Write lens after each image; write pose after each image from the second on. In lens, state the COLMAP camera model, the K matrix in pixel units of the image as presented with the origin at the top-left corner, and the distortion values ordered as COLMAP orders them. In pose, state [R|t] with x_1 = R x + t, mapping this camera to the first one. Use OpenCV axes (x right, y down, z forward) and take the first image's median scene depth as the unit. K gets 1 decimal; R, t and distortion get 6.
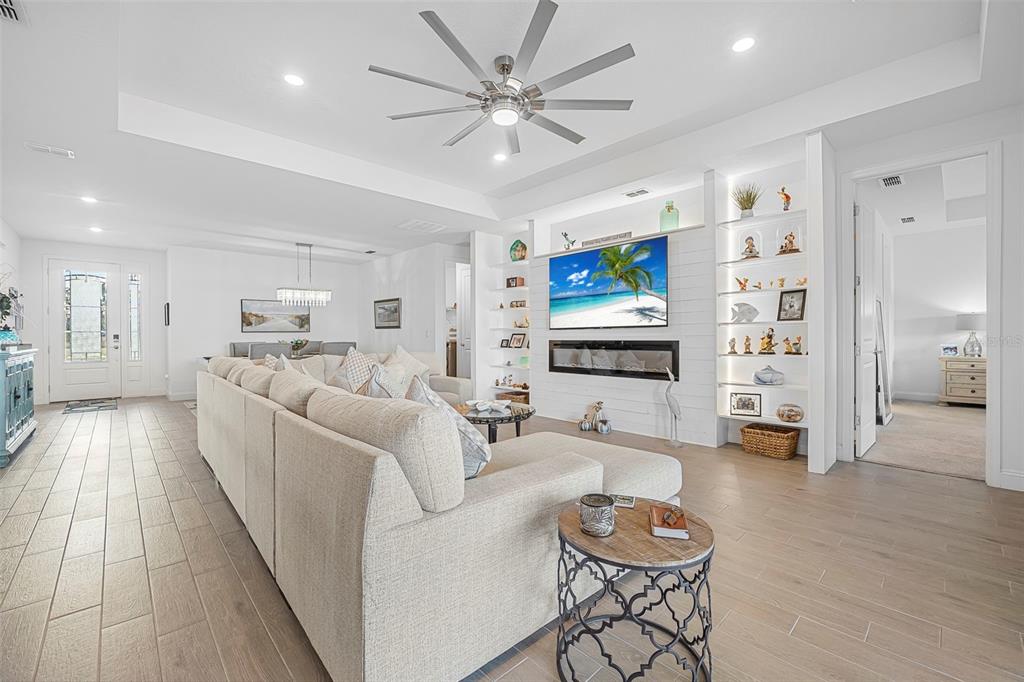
lens RADIAL K [[429.1, 0, 513.2], [0, 429.1, 335.8], [0, 0, 1]] dist [-0.003844, -0.000137]
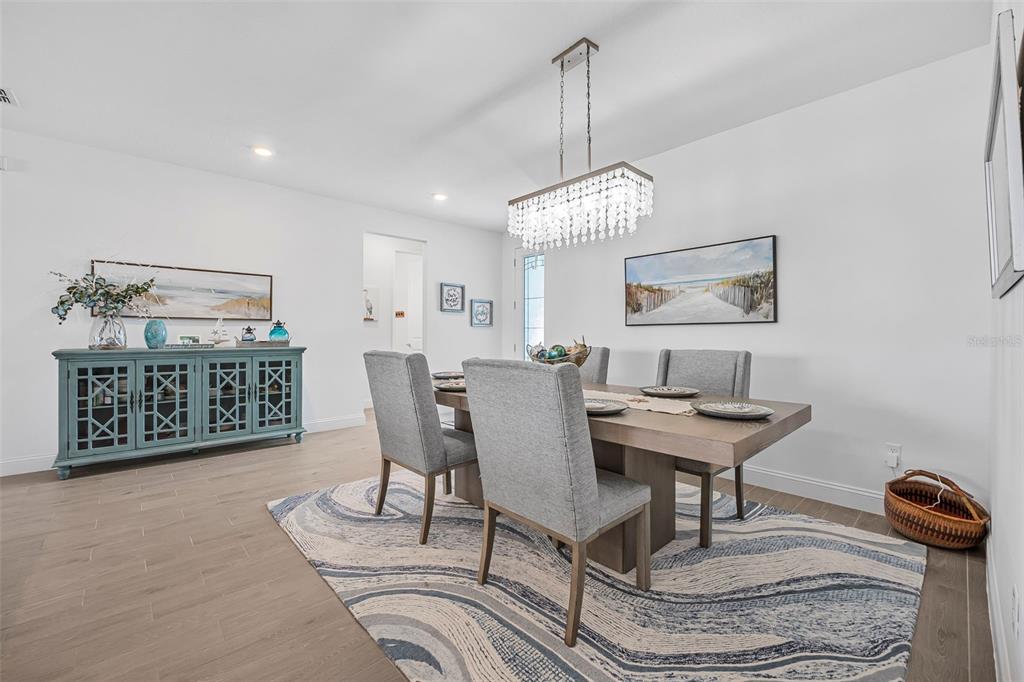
lens RADIAL K [[429.1, 0, 513.2], [0, 429.1, 335.8], [0, 0, 1]] dist [-0.003844, -0.000137]
pose [[-0.001941, 0.007023, -0.999973, -0.144372], [-0.002876, 0.999971, 0.007028, -0.000215], [0.999994, 0.002889, -0.001921, 0.862292]]
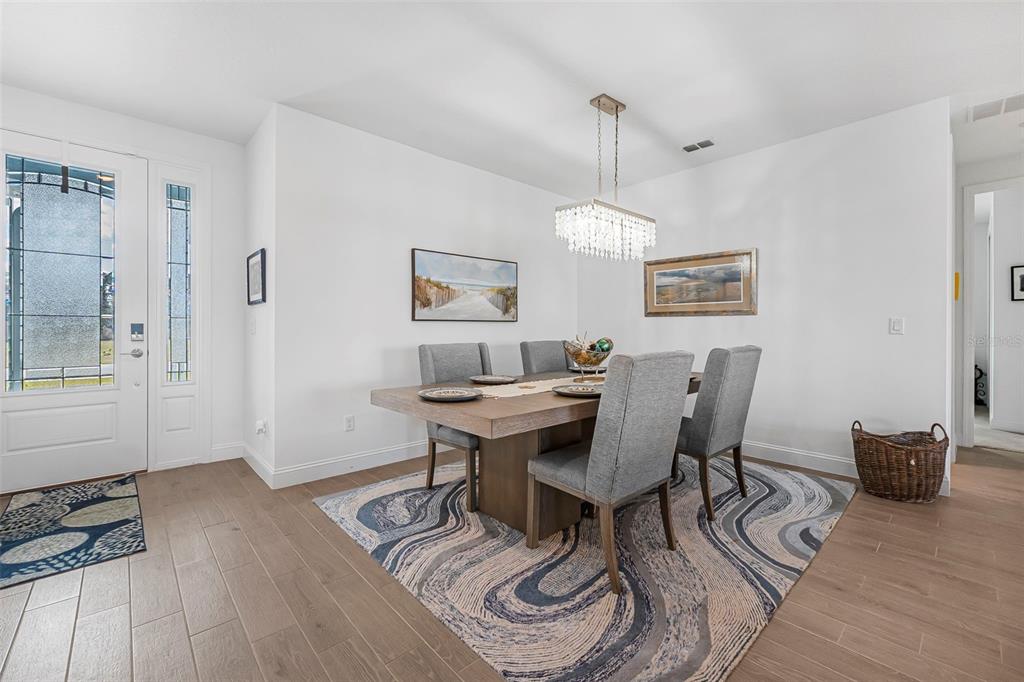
lens RADIAL K [[420.5, 0, 521.2], [0, 420.5, 328.2], [0, 0, 1]] dist [0.000244, 0.000048]
pose [[0.999971, 0.006674, 0.003687, -0.513984], [-0.006659, 0.999970, -0.003959, 0.000768], [-0.003714, 0.003934, 0.999985, 0.544842]]
